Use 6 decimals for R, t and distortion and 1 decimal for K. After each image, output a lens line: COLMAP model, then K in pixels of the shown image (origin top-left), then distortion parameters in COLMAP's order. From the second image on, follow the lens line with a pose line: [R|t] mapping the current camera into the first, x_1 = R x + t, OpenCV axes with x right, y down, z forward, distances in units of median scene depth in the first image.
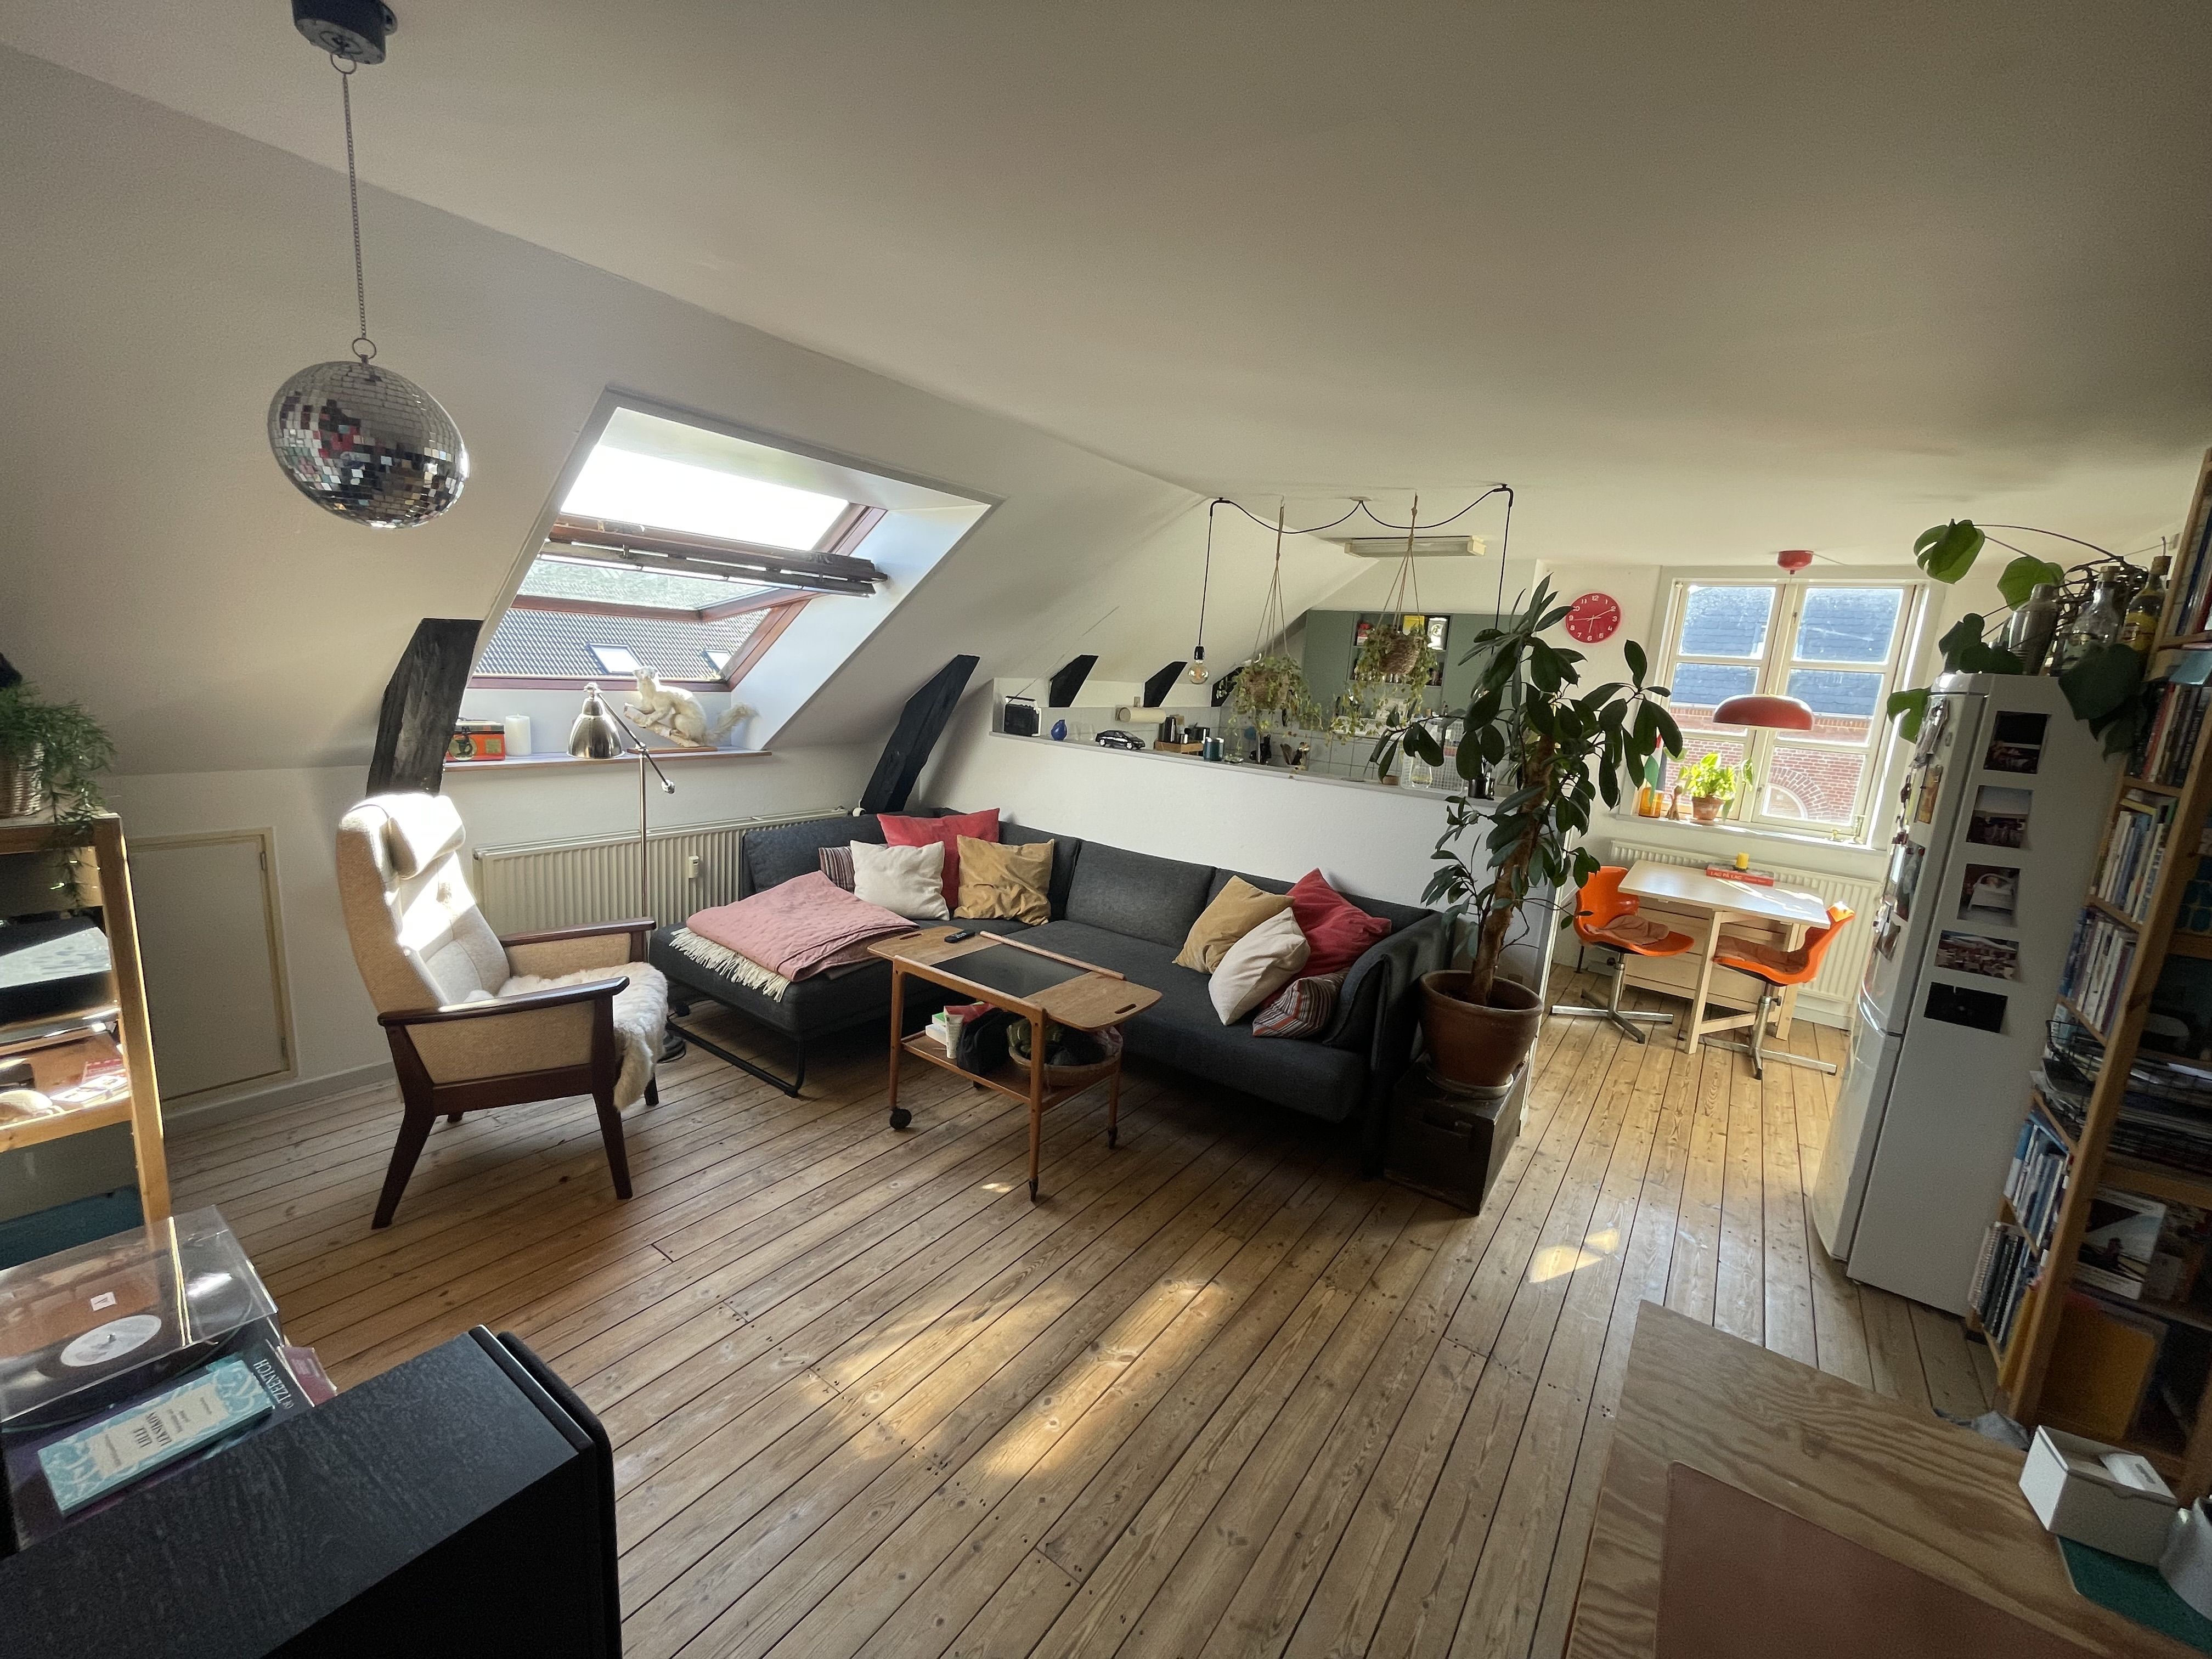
lens RADIAL K [[905.5, 0, 1105.9], [0, 905.5, 827.6], [0, 0, 1]] dist [0.001418, 0.000030]
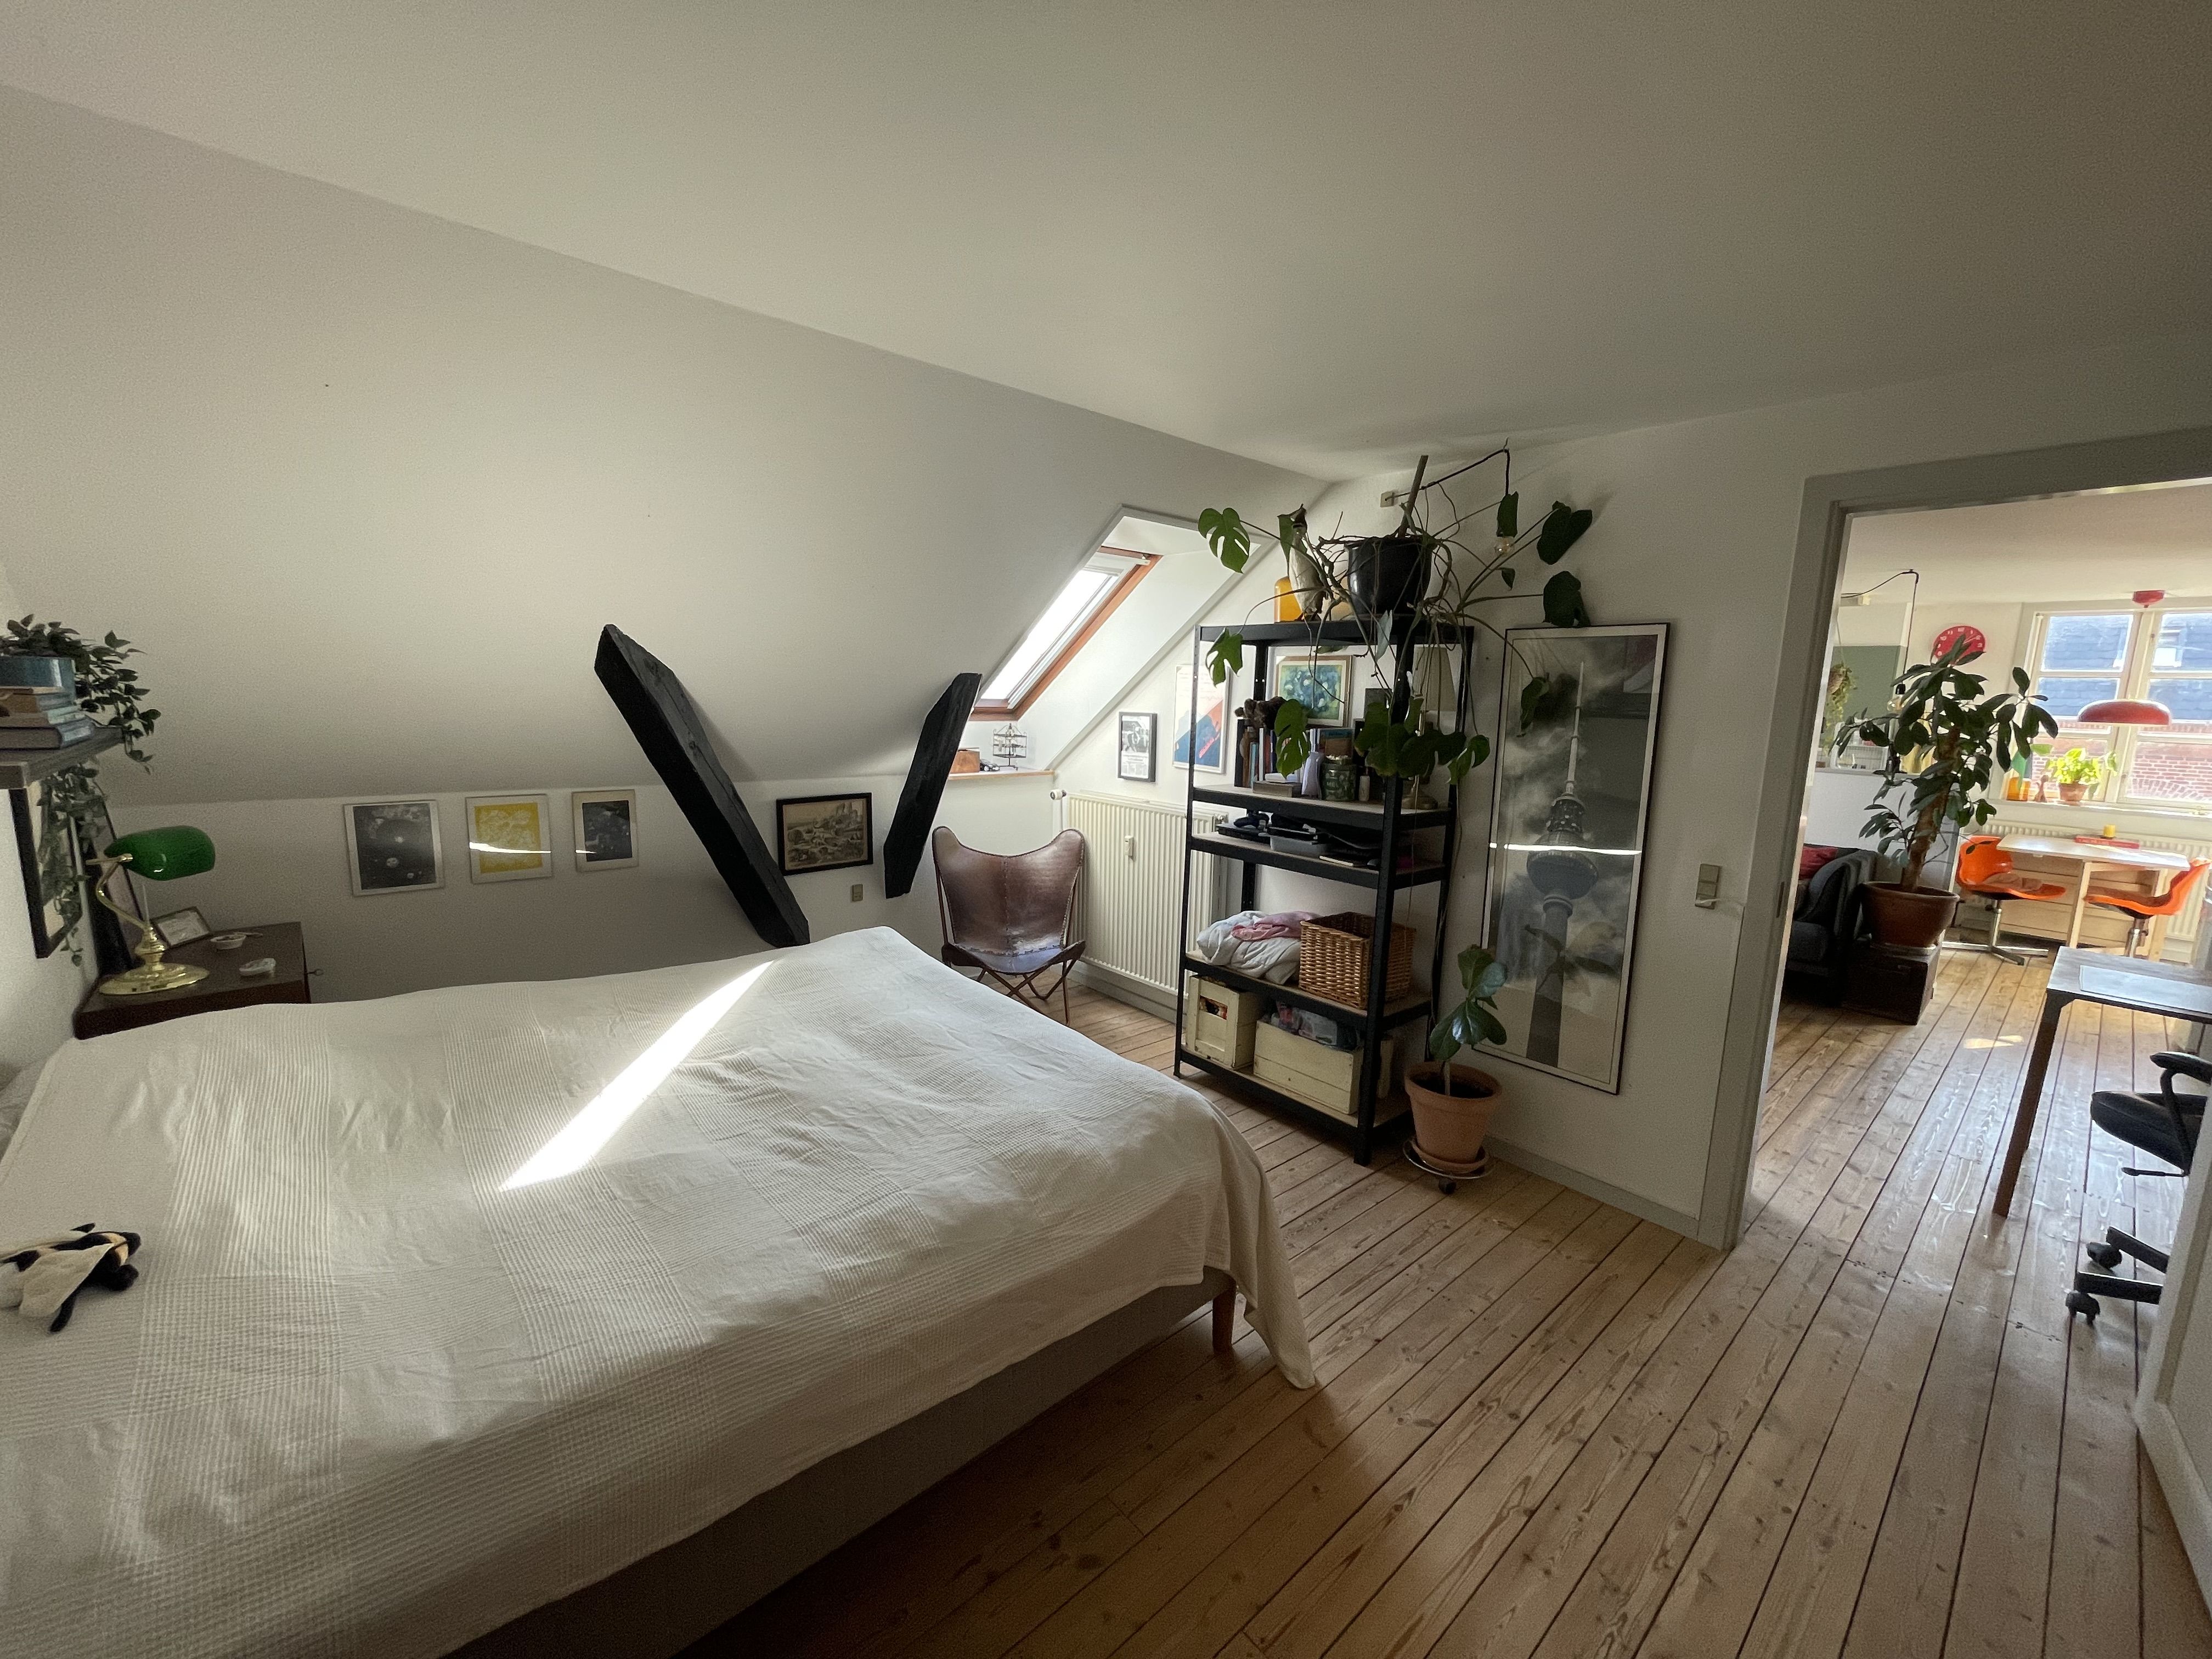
lens RADIAL K [[891.2, 0, 1114.0], [0, 891.2, 832.7], [0, 0, 1]] dist [-0.001468, -0.000648]
pose [[0.973306, -0.006046, -0.229430, -0.430789], [-0.002115, 0.999374, -0.035311, 0.101681], [0.229499, 0.034854, 0.972685, -0.619200]]
